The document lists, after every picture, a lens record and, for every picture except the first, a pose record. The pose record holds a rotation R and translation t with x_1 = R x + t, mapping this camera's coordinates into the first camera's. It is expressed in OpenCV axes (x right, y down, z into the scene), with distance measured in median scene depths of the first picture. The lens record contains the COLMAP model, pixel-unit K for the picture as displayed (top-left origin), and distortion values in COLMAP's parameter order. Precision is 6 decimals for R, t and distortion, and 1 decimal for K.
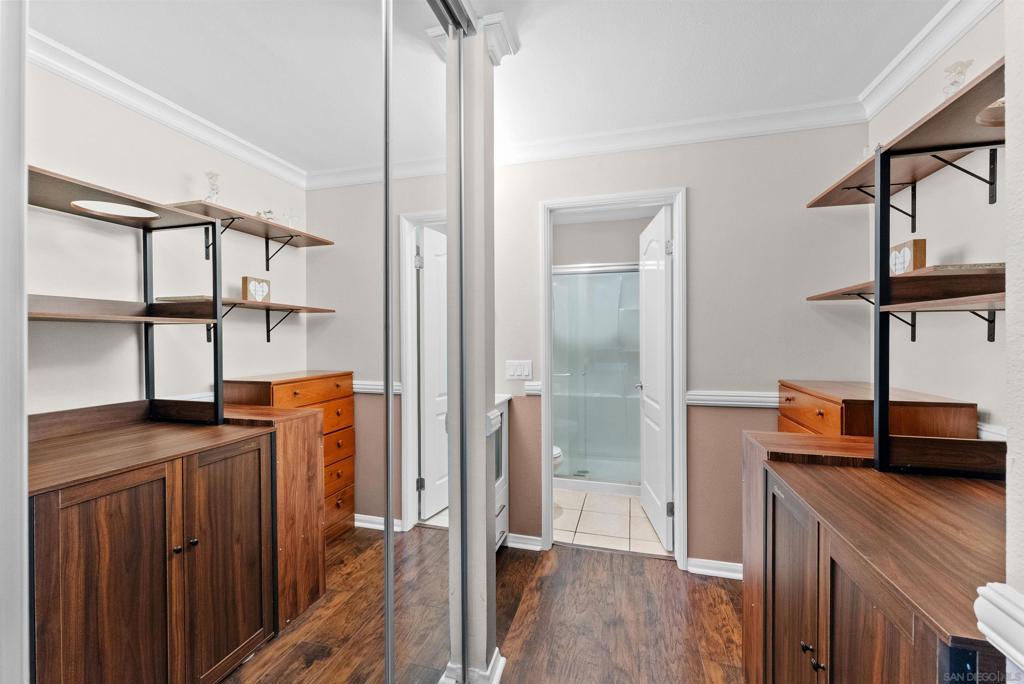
lens RADIAL K [[417.9, 0, 512.9], [0, 417.9, 340.4], [0, 0, 1]] dist [-0.003747, 0.000616]
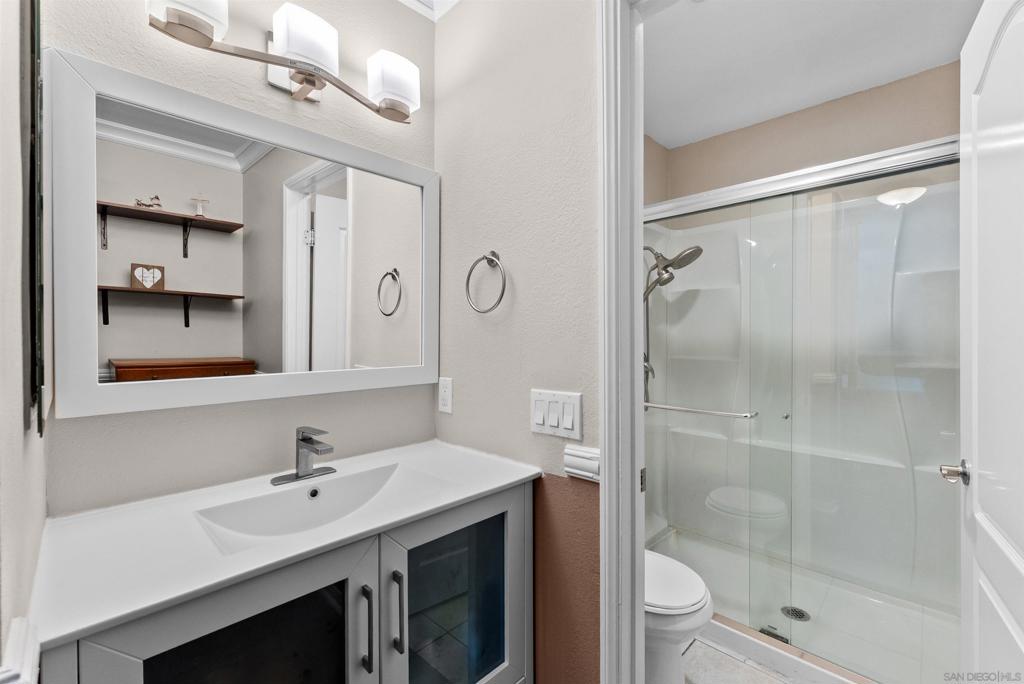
lens RADIAL K [[431.3, 0, 518.6], [0, 431.3, 342.3], [0, 0, 1]] dist [-0.001244, -0.000473]
pose [[0.872988, 0.013611, -0.487552, 0.191437], [-0.008419, 0.999882, 0.012839, -0.004923], [0.487670, -0.007104, 0.872999, 0.605168]]
